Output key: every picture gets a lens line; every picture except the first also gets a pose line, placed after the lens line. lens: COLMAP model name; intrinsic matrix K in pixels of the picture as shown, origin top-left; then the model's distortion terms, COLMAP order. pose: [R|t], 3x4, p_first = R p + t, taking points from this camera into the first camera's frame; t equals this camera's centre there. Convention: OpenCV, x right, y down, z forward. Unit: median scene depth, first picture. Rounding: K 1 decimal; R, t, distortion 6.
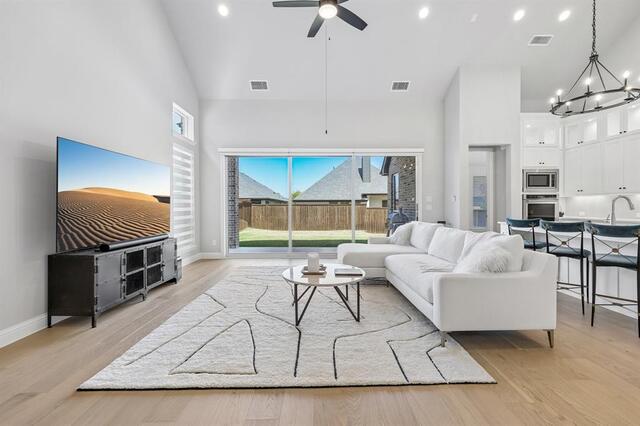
lens RADIAL K [[269.4, 0, 323.1], [0, 269.4, 208.9], [0, 0, 1]] dist [0.003495, 0.000439]
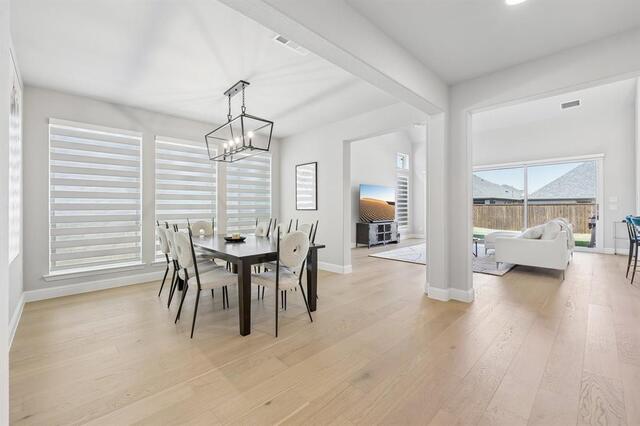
lens RADIAL K [[269.4, 0, 322.5], [0, 269.4, 209.1], [0, 0, 1]] dist [0.003495, 0.000439]
pose [[0.687415, 0.006299, -0.726237, 0.619234], [-0.005026, 0.999980, 0.003915, 0.004778], [0.726247, 0.000959, 0.687433, -0.923952]]
